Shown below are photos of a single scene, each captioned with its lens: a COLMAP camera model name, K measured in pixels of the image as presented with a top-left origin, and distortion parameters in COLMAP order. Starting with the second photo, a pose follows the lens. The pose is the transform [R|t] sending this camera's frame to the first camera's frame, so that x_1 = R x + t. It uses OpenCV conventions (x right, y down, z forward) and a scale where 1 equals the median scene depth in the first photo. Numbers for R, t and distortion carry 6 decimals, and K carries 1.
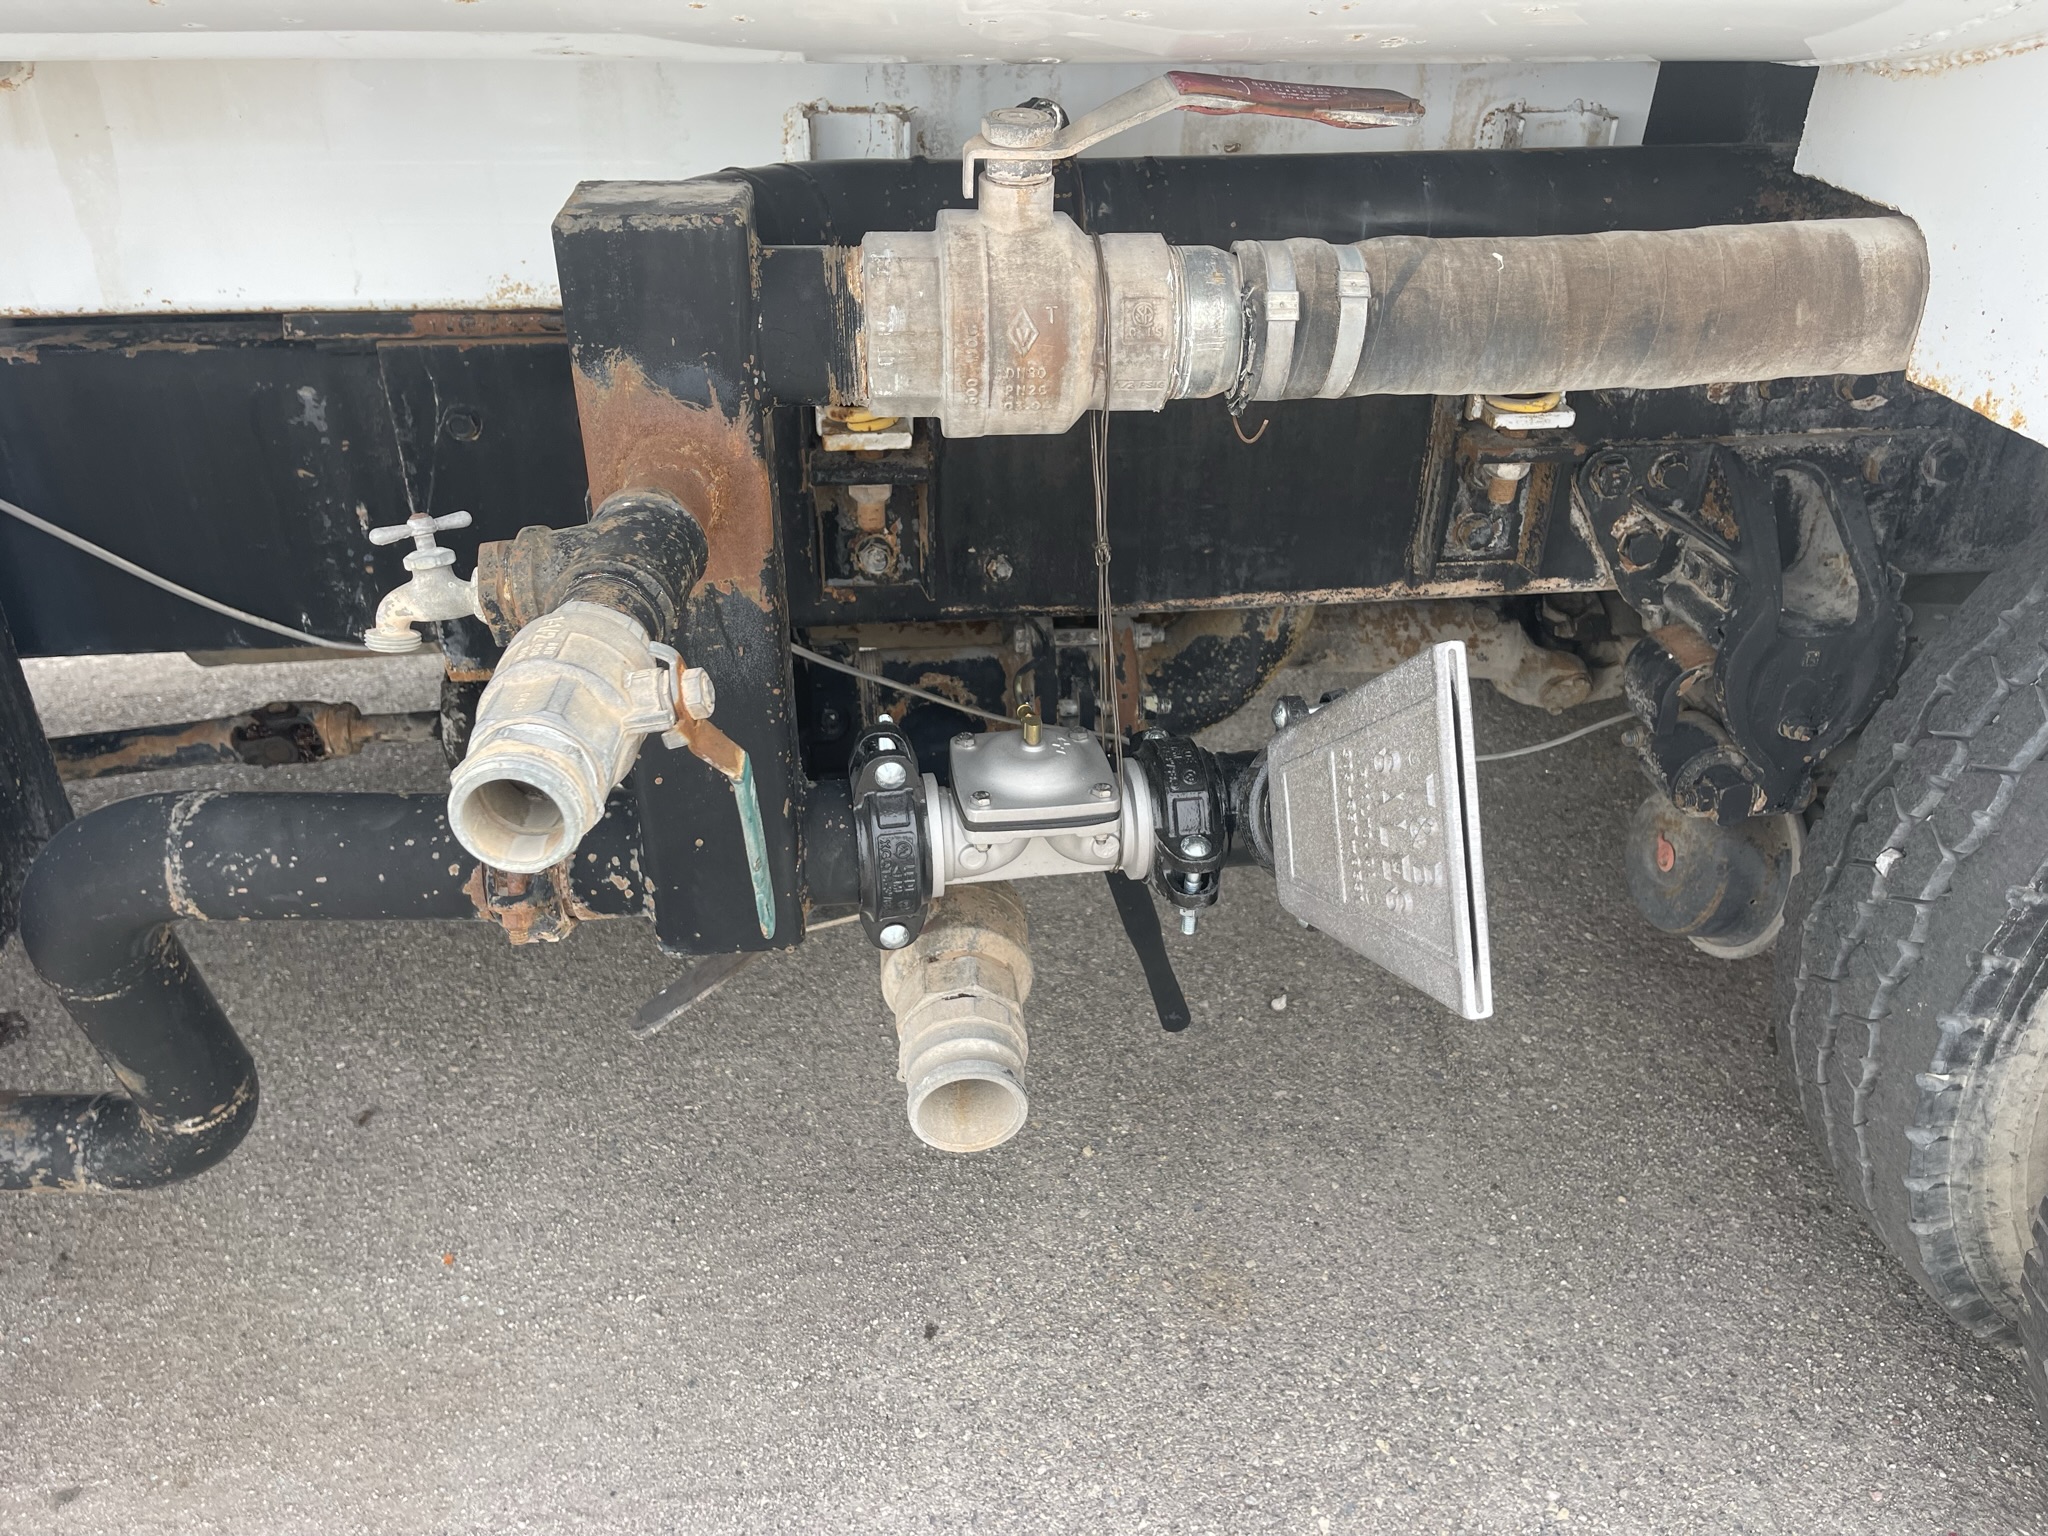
lens RADIAL K [[1545.7, 0, 1013.1], [0, 1545.7, 779.2], [0, 0, 1]] dist [0.070509, -0.106506]
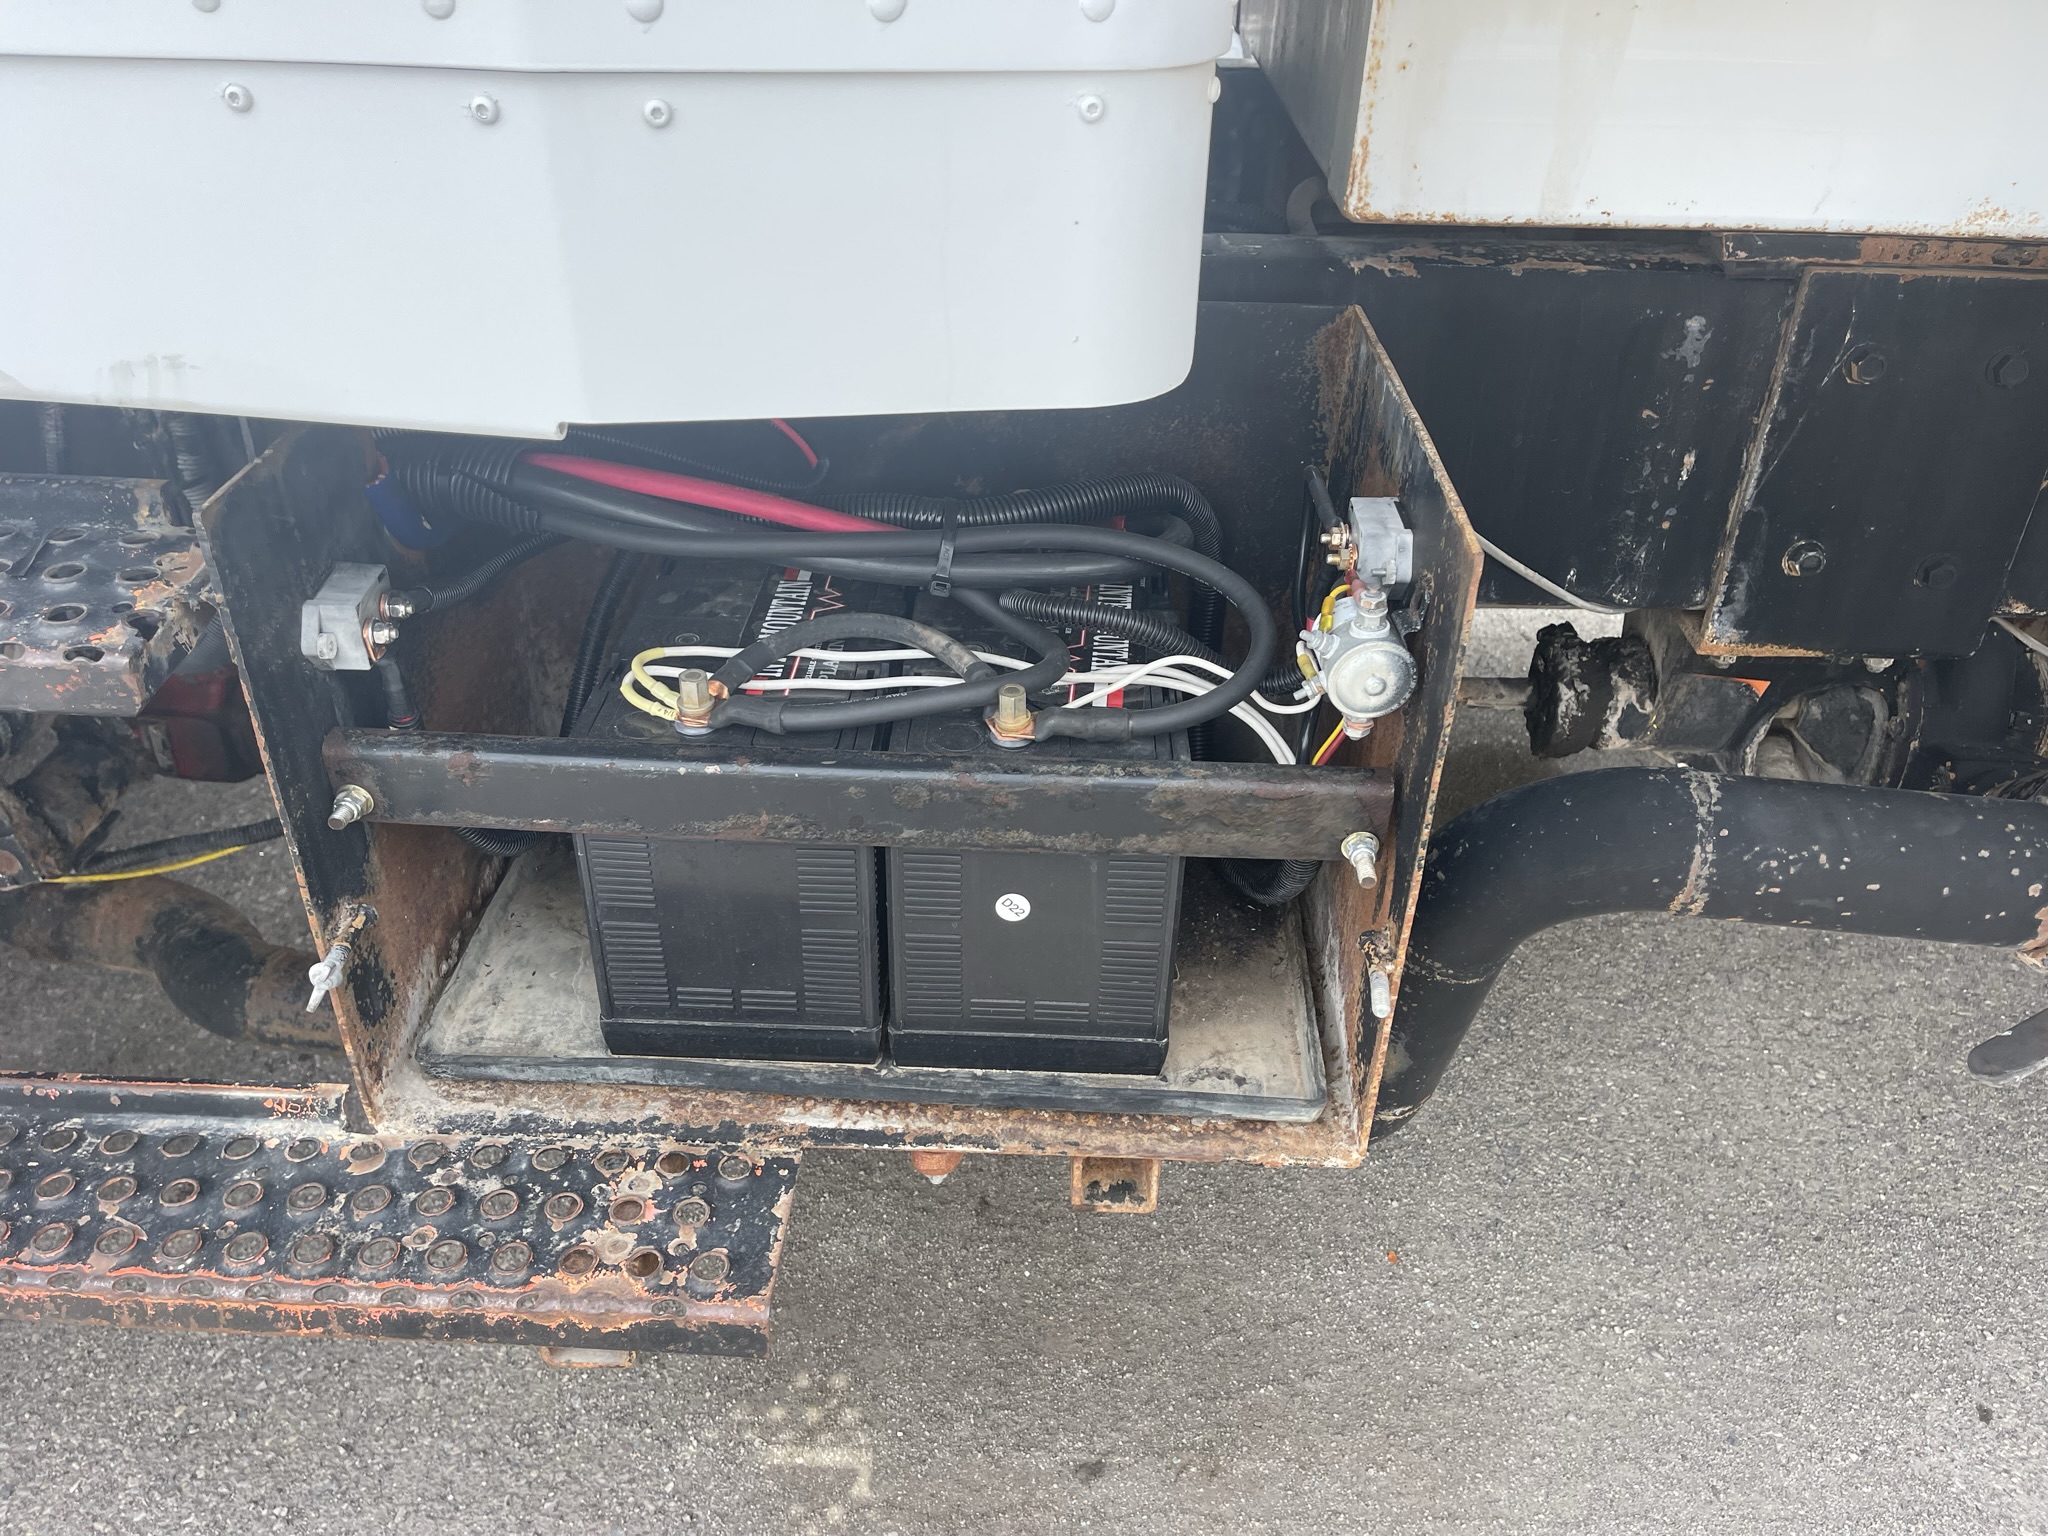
lens RADIAL K [[1545.7, 0, 1013.1], [0, 1545.7, 779.2], [0, 0, 1]] dist [0.070509, -0.106506]
pose [[0.986018, 0.086485, -0.142439, -0.692849], [-0.082917, 0.996080, 0.030810, 0.015417], [0.144545, -0.018569, 0.989324, 0.062935]]
